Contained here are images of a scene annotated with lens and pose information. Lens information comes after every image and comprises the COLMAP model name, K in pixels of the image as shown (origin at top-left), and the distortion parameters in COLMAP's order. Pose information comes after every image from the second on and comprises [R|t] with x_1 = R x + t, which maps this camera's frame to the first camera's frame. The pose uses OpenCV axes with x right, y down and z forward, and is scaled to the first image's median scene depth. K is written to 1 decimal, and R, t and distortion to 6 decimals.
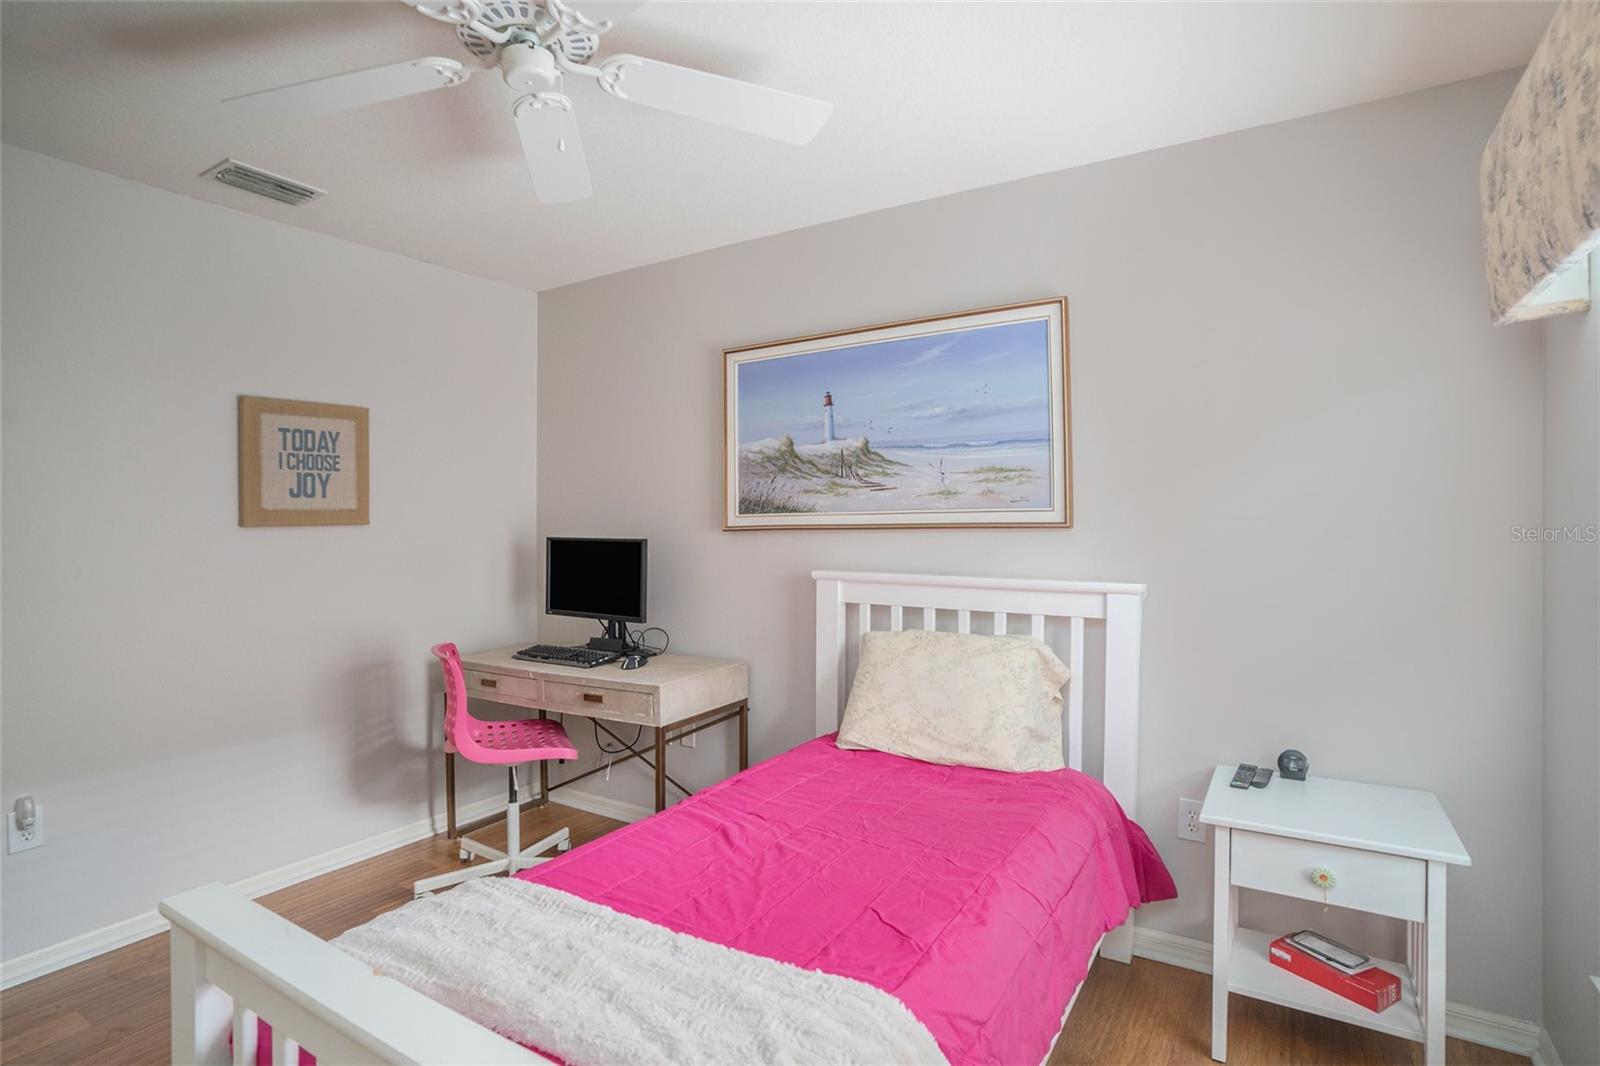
lens RADIAL K [[794.1, 0, 798.4], [0, 794.1, 522.1], [0, 0, 1]] dist [-0.037466, 0.001303]
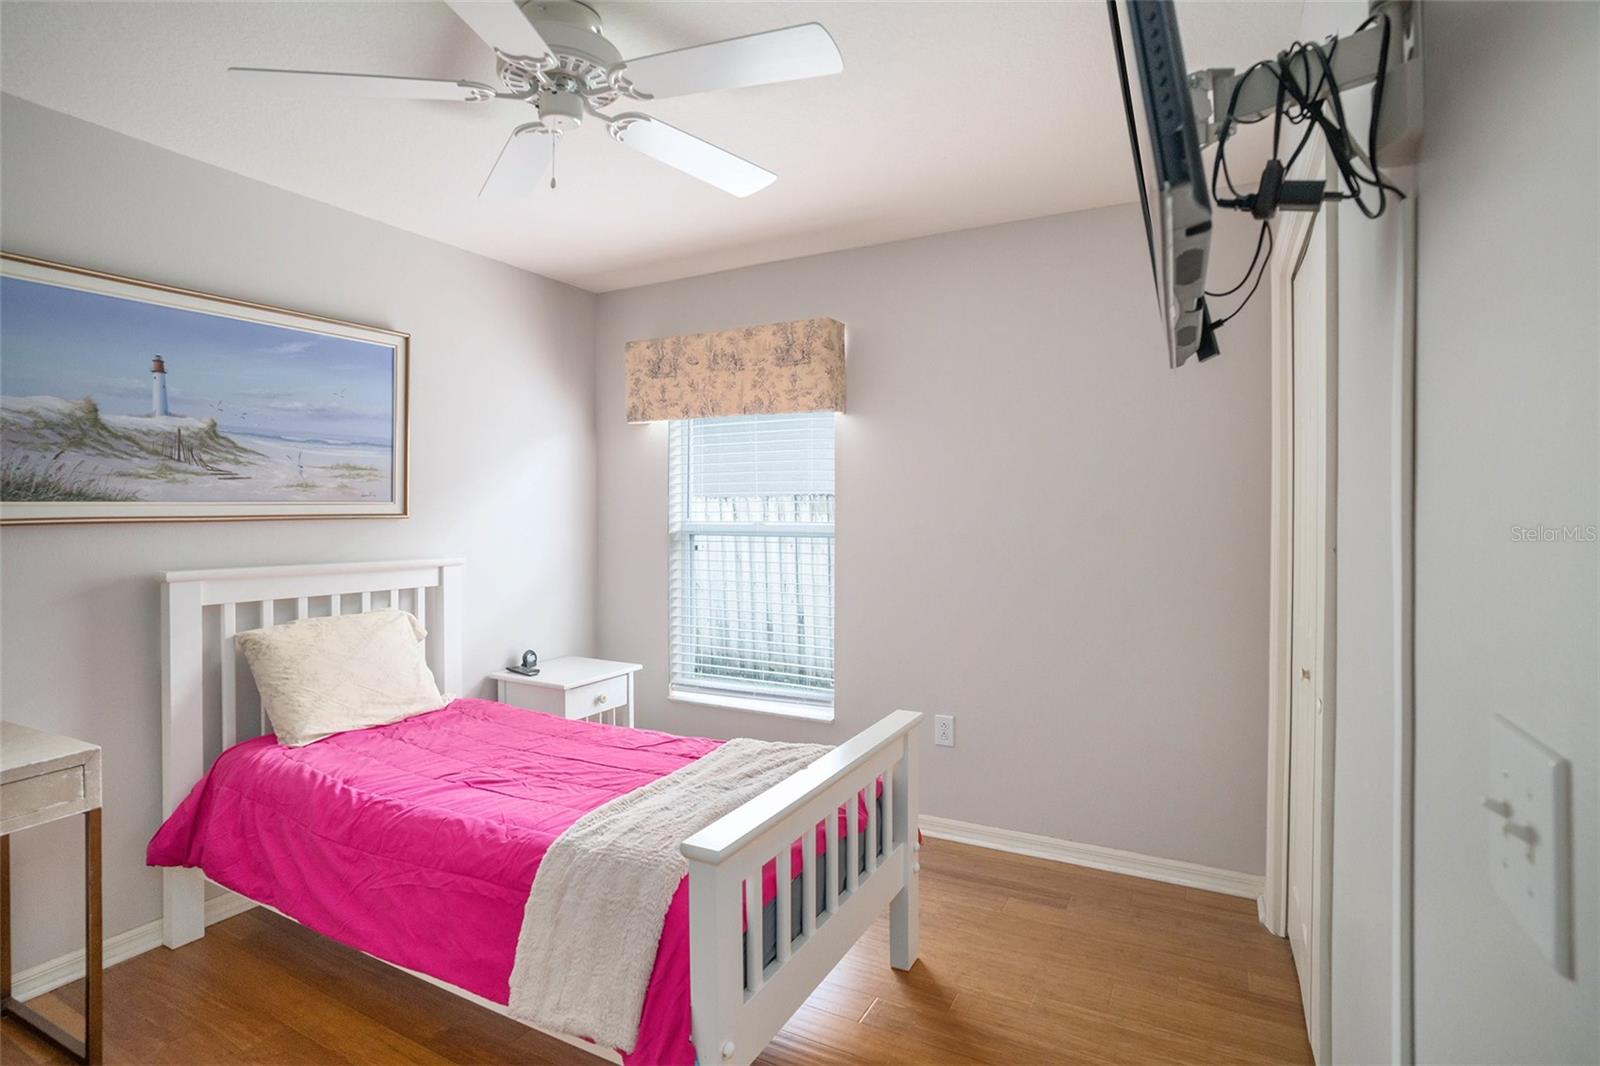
lens RADIAL K [[794.1, 0, 798.4], [0, 794.1, 522.1], [0, 0, 1]] dist [-0.037466, 0.001303]
pose [[-0.062629, -0.009527, 0.997991, -0.819637], [-0.003502, 0.999950, 0.009326, -0.000927], [-0.998031, -0.002911, -0.062660, 0.391309]]
